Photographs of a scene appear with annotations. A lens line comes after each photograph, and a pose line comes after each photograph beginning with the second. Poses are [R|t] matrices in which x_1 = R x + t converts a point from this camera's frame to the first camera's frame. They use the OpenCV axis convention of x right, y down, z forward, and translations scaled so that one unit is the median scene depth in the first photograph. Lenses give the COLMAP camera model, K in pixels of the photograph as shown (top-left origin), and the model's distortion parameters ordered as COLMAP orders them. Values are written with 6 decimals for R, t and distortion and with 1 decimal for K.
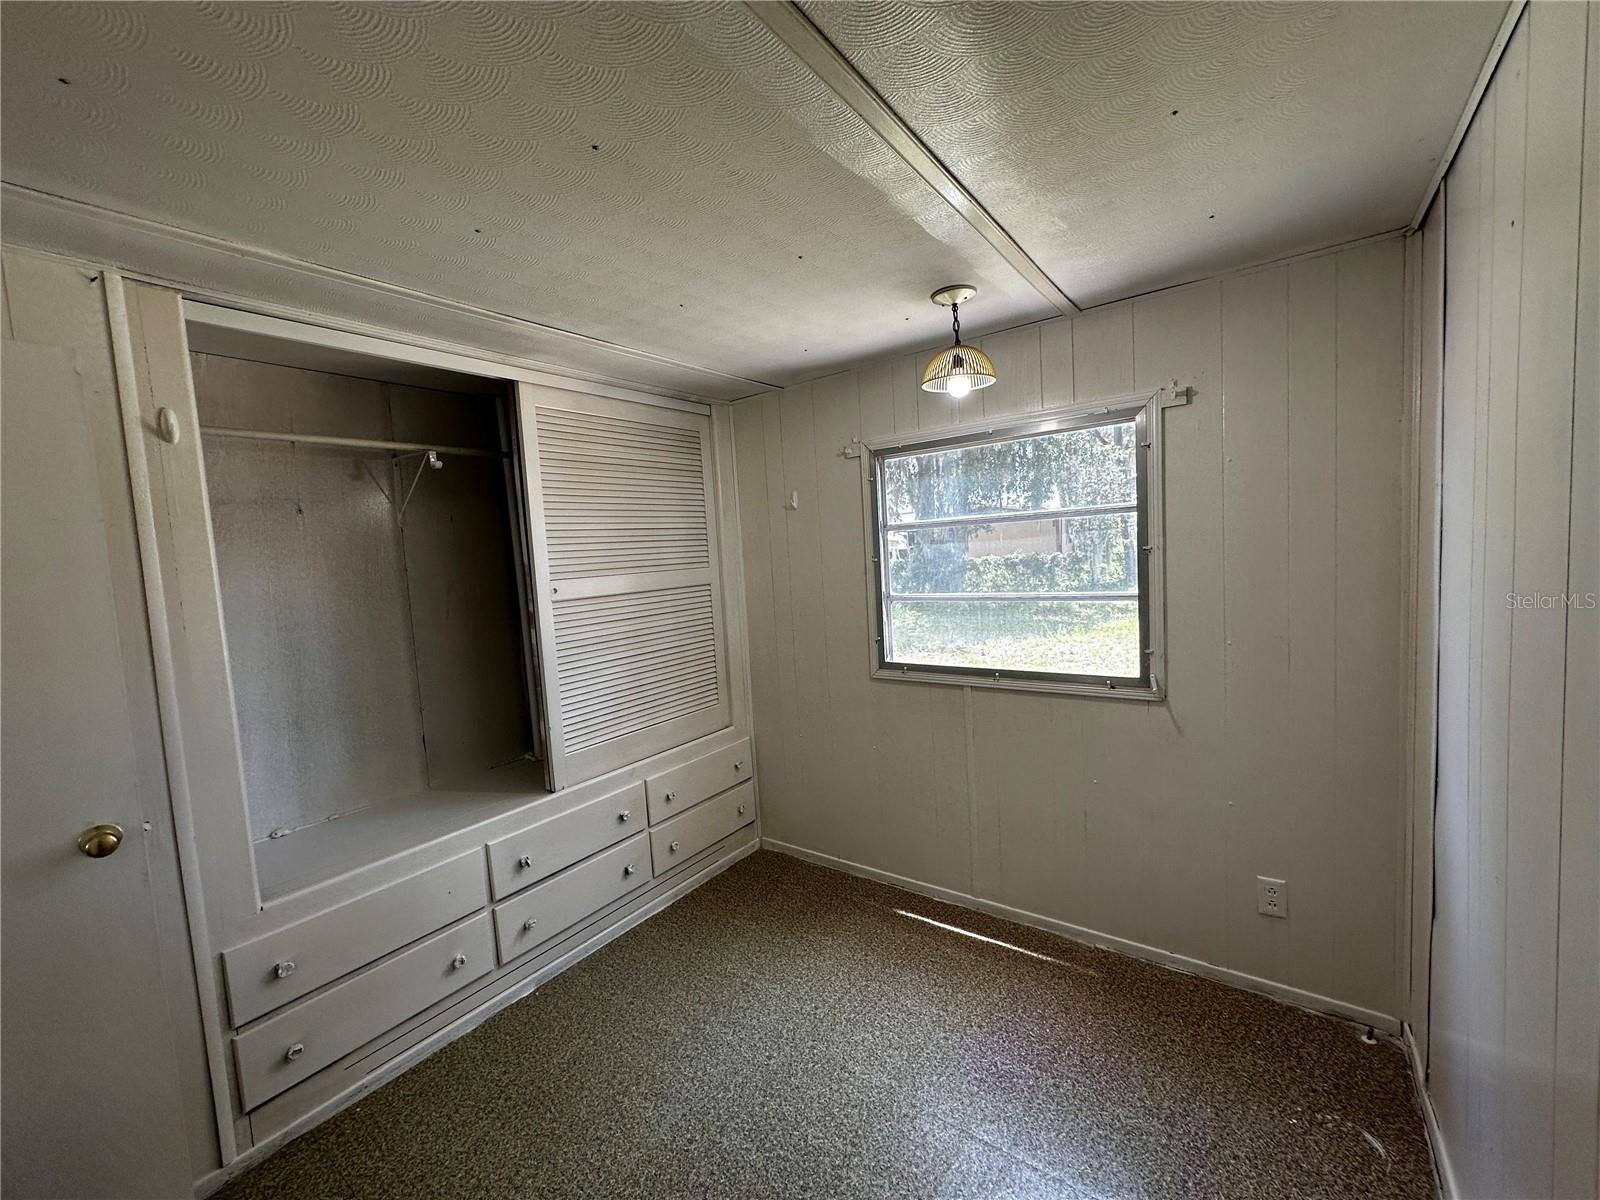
lens RADIAL K [[644.1, 0, 800.0], [0, 644.1, 600.0], [0, 0, 1]] dist [0.003160, 0.000702]
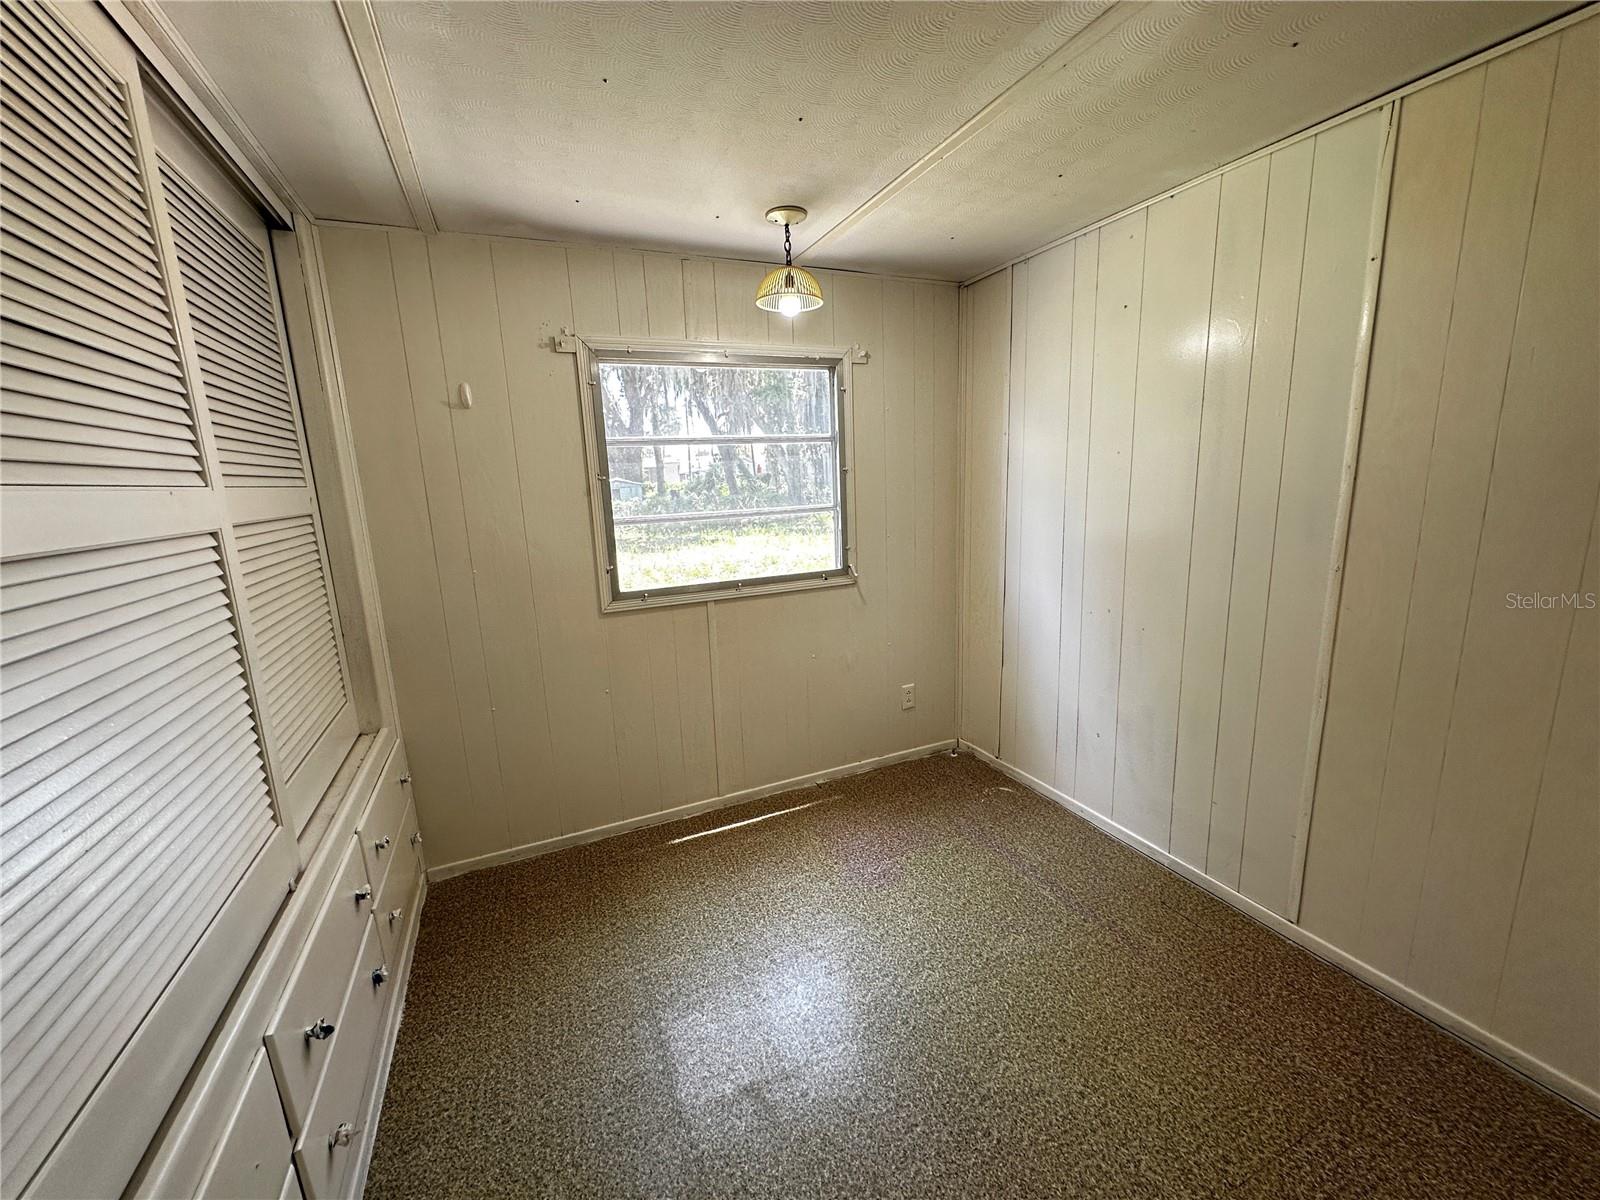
lens RADIAL K [[644.1, 0, 800.0], [0, 644.1, 600.0], [0, 0, 1]] dist [0.003160, 0.000702]
pose [[0.485233, -0.125769, 0.865292, -0.613966], [0.077226, 0.991898, 0.100865, 0.040381], [-0.870968, 0.017880, 0.491015, 0.385815]]
